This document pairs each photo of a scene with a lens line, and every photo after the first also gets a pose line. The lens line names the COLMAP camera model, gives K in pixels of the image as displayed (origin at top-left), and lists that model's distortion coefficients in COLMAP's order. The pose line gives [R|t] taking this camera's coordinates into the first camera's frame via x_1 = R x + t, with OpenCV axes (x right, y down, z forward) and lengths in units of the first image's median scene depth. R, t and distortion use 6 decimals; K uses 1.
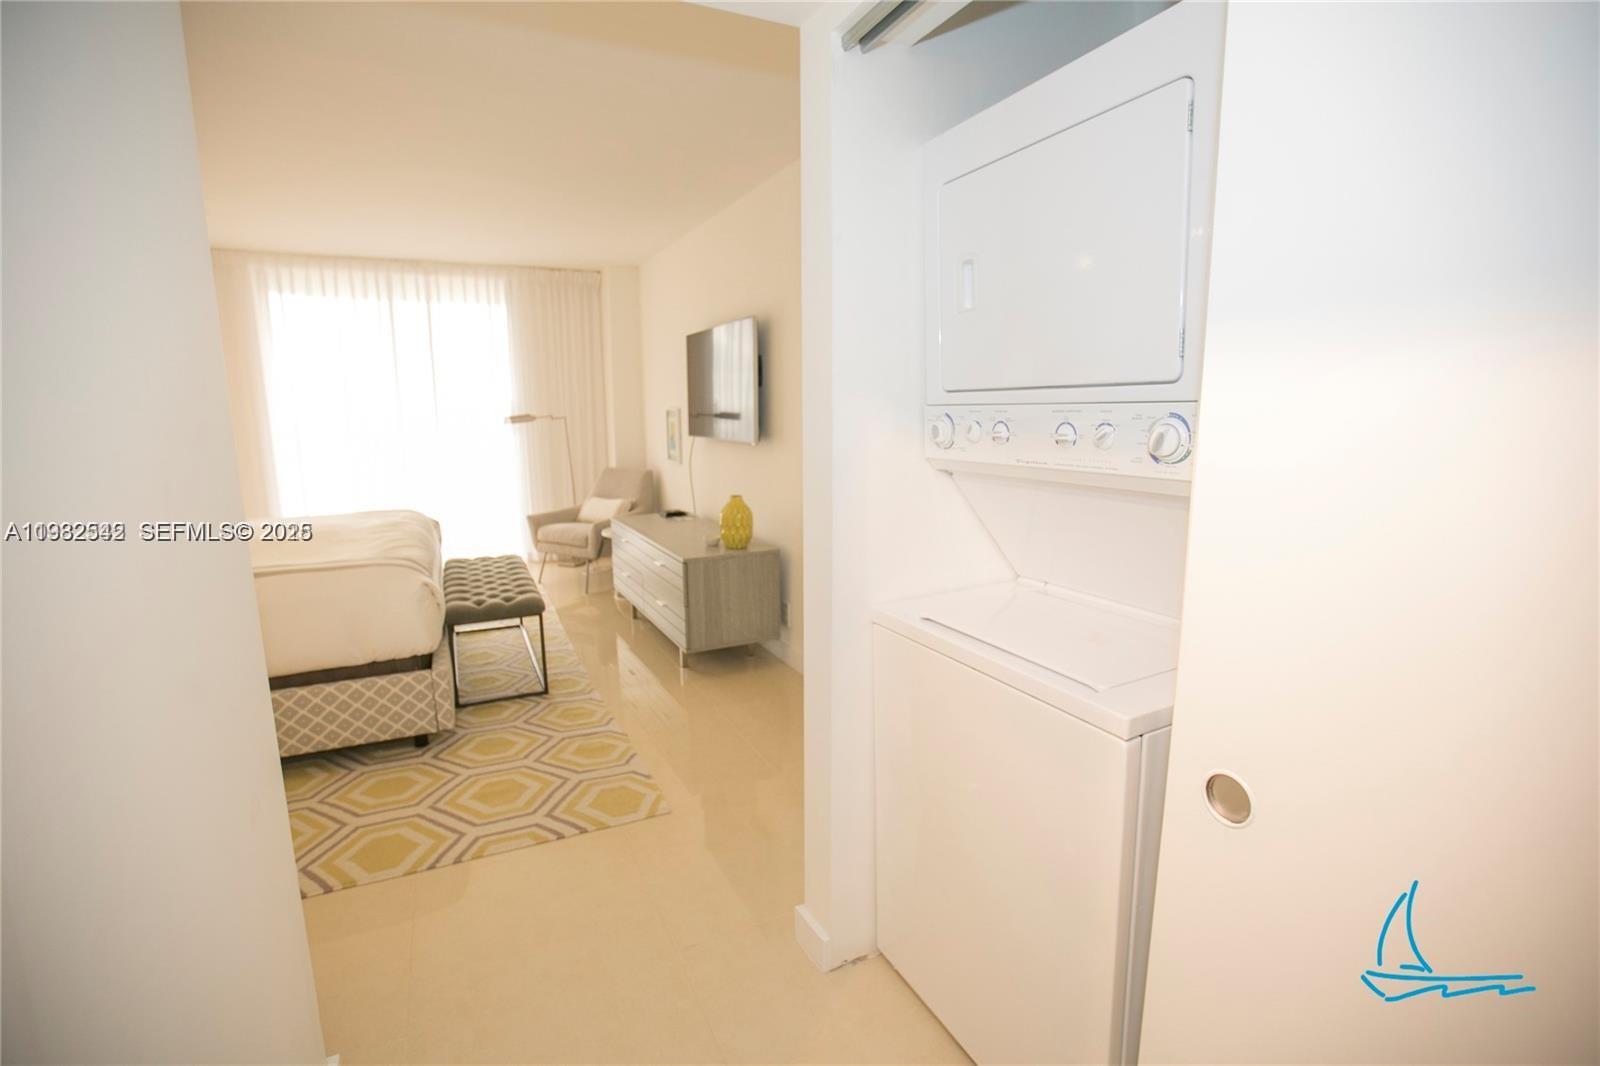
lens RADIAL K [[759.7, 0, 813.0], [0, 759.7, 520.0], [0, 0, 1]] dist [-0.022857, 0.000870]
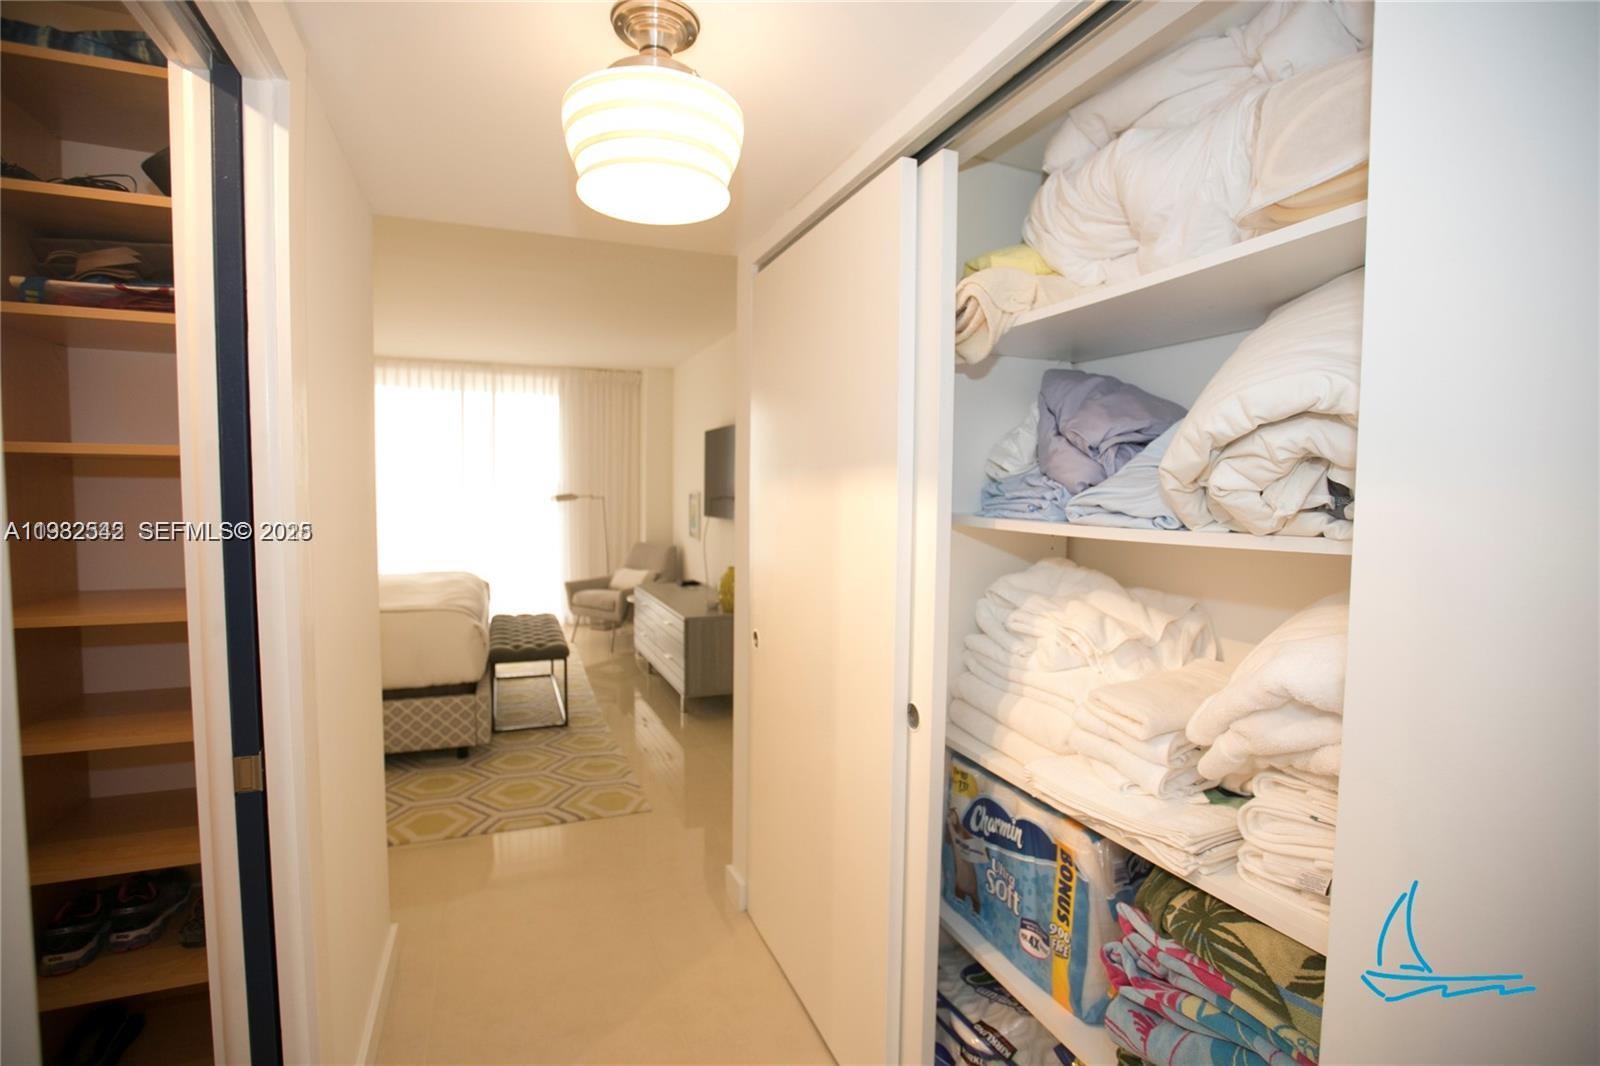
lens RADIAL K [[744.2, 0, 798.7], [0, 744.2, 529.1], [0, 0, 1]] dist [-0.018542, 0.000120]
pose [[0.997312, 0.027648, -0.067852, 0.084869], [-0.034057, 0.994875, -0.095205, 0.017702], [0.064872, 0.097260, 0.993143, -0.171792]]
